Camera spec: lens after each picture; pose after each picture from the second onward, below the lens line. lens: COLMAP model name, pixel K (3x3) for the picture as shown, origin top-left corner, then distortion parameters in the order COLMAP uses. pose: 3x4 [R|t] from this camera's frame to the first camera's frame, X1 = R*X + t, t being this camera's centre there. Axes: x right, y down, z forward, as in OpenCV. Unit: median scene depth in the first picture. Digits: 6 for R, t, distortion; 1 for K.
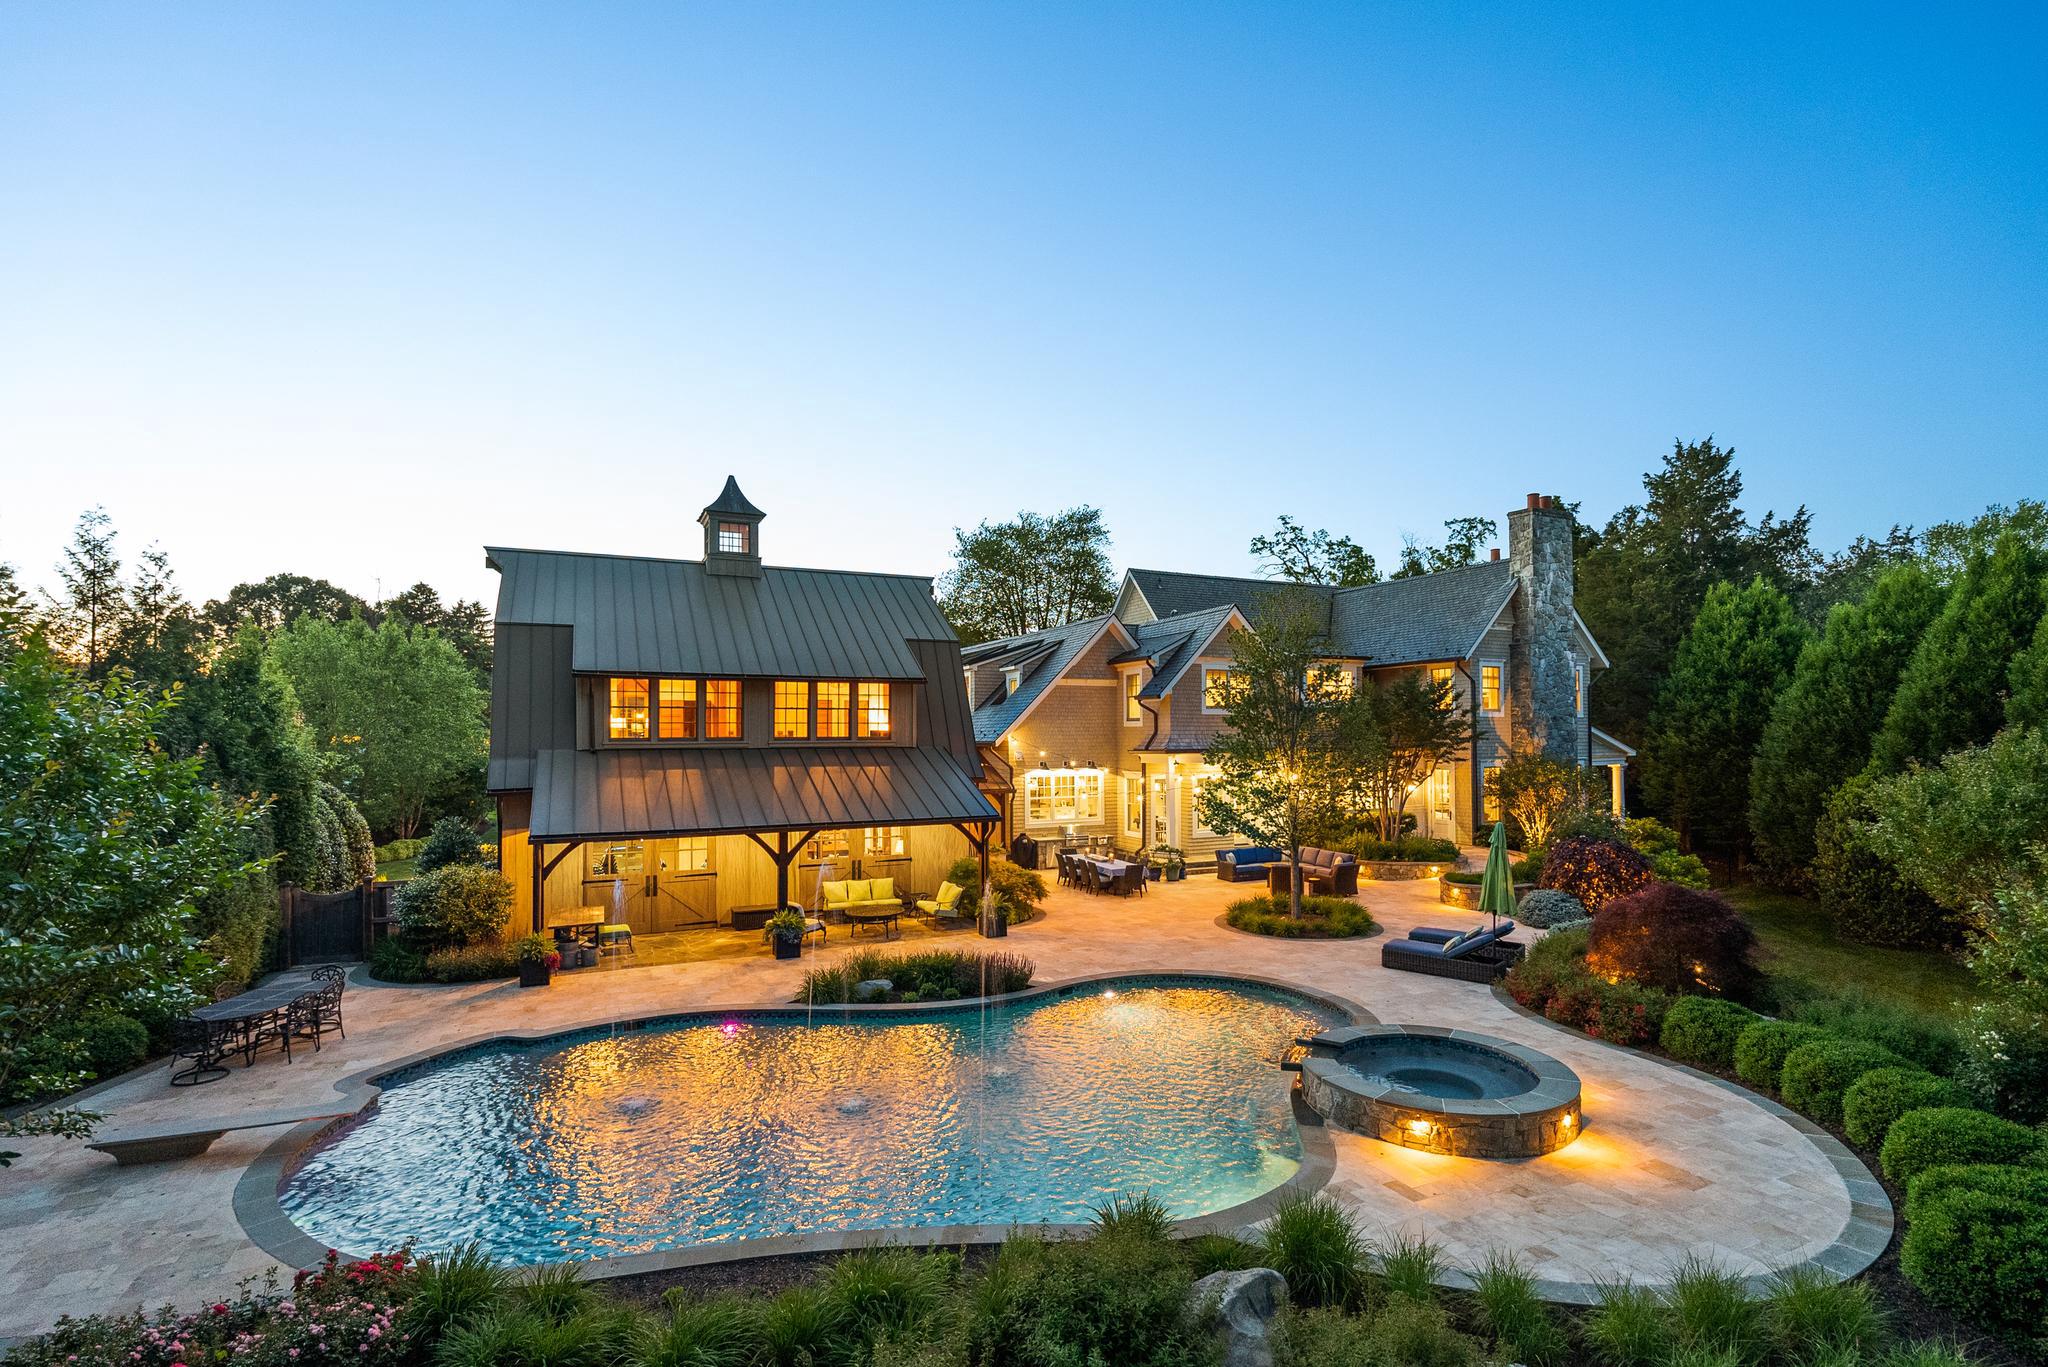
lens RADIAL K [[947.5, 0, 1043.7], [0, 947.5, 728.5], [0, 0, 1]] dist [-0.003552, -0.000260]
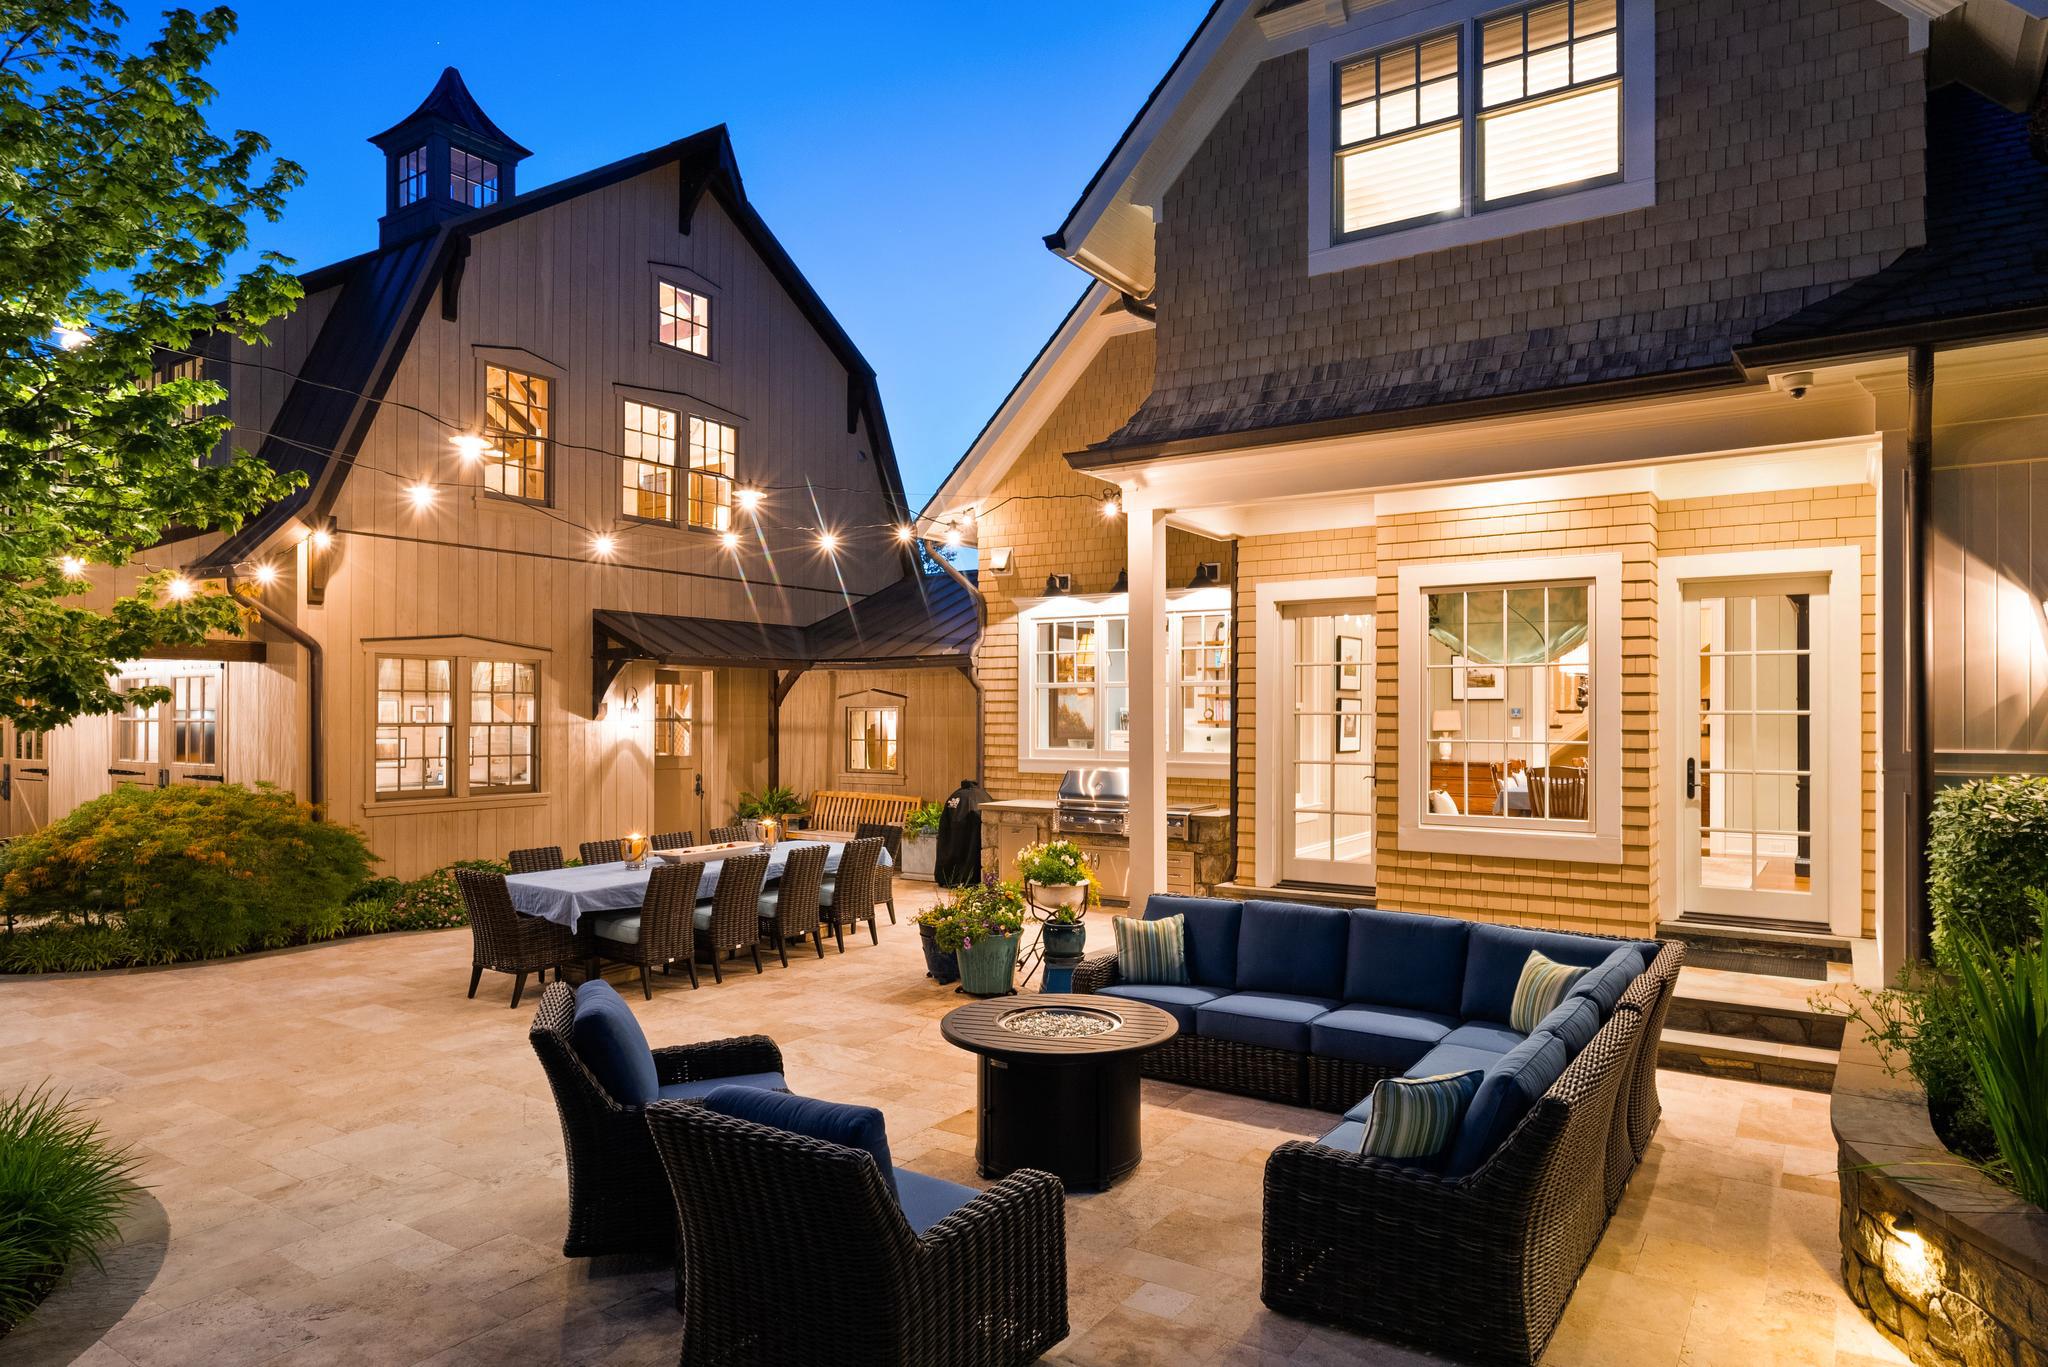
lens RADIAL K [[1226.4, 0, 1029.5], [0, 1226.4, 690.2], [0, 0, 1]] dist [0.002595, 0.000728]
pose [[0.497627, -0.011260, -0.867318, 0.387698], [0.003742, 0.999934, -0.010836, 0.085035], [0.867383, 0.002147, 0.497636, 0.826748]]
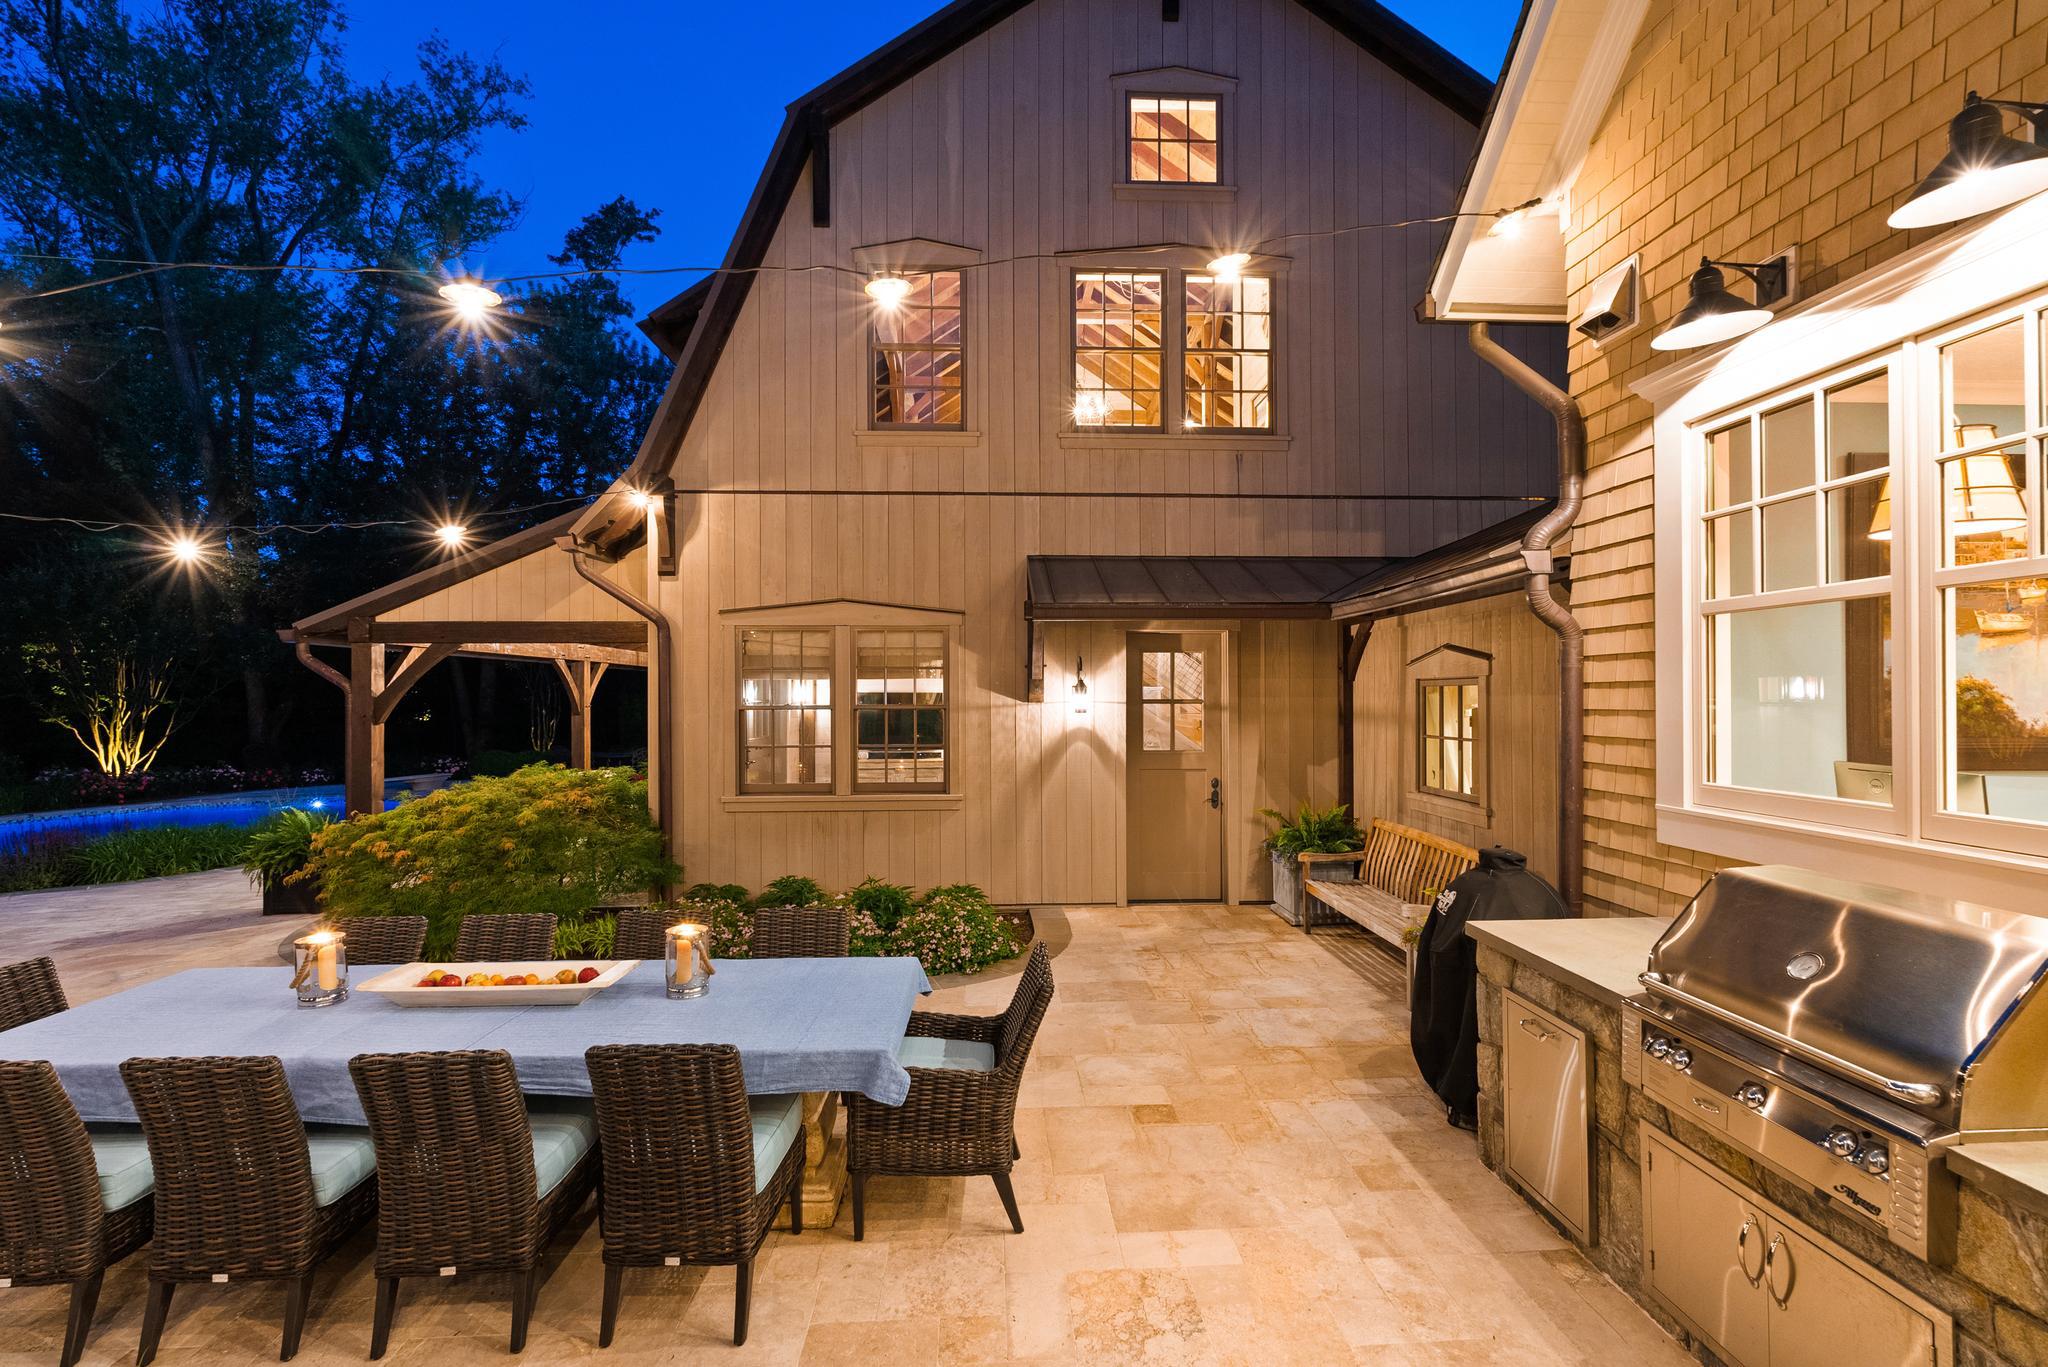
lens RADIAL K [[911.6, 0, 1028.4], [0, 911.6, 689.4], [0, 0, 1]] dist [-0.003483, -0.000045]
pose [[-0.401893, -0.000106, -0.915687, 0.133647], [0.014399, 0.999876, -0.006435, 0.088893], [0.915574, -0.015771, -0.401841, 1.027241]]
